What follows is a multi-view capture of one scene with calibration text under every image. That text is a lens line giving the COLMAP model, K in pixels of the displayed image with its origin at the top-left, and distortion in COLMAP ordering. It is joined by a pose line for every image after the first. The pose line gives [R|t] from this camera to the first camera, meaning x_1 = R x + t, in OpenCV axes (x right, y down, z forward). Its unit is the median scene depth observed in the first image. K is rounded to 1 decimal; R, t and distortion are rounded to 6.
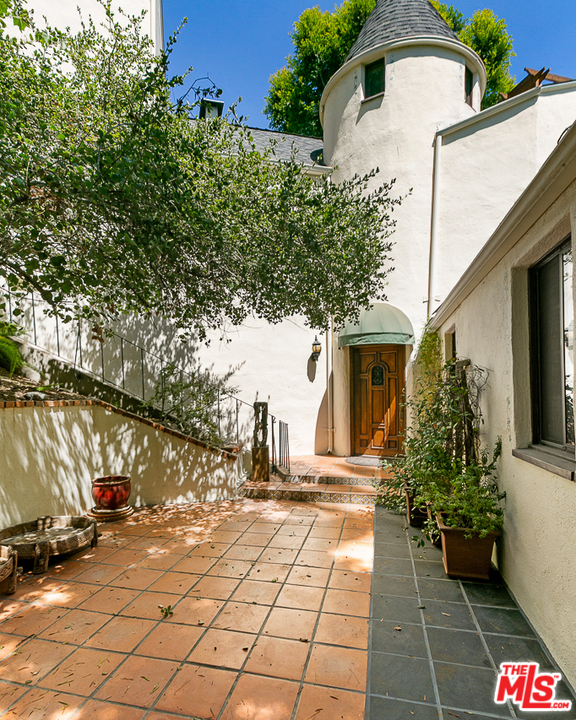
lens RADIAL K [[370.8, 0, 296.5], [0, 370.8, 396.2], [0, 0, 1]] dist [0.003038, -0.000582]
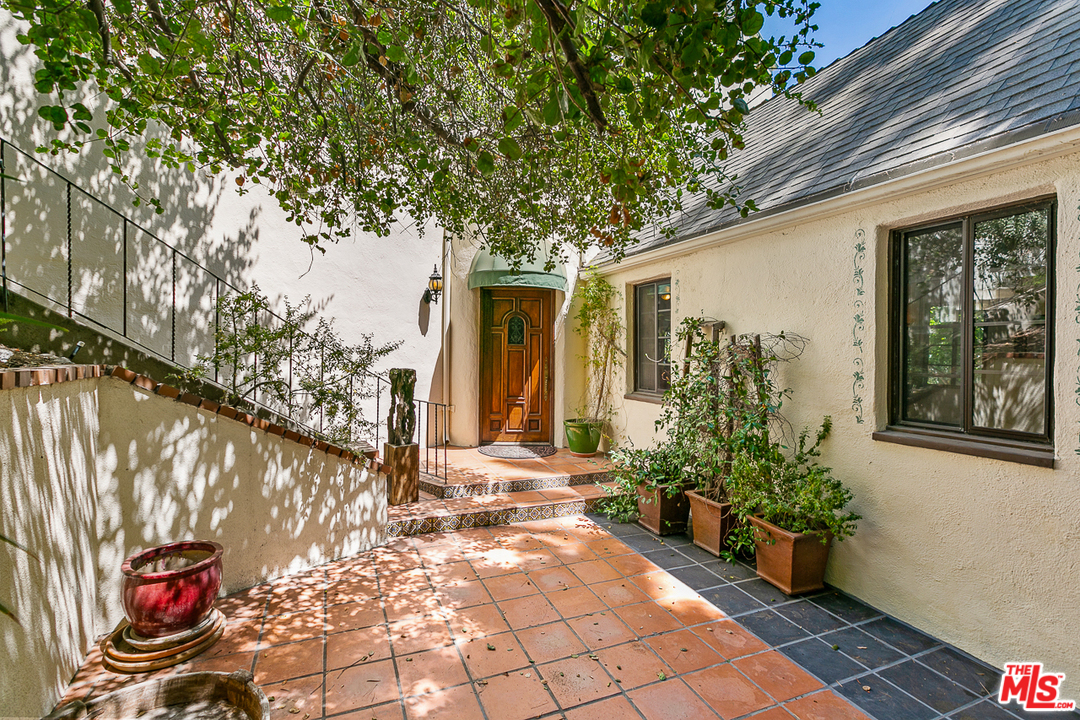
lens RADIAL K [[487.8, 0, 534.4], [0, 487.8, 361.0], [0, 0, 1]] dist [0.000837, 0.000292]
pose [[0.838892, 0.015148, 0.544087, -0.402439], [-0.022547, 0.999722, 0.006930, -0.006939], [-0.543830, -0.018081, 0.839000, 0.281419]]
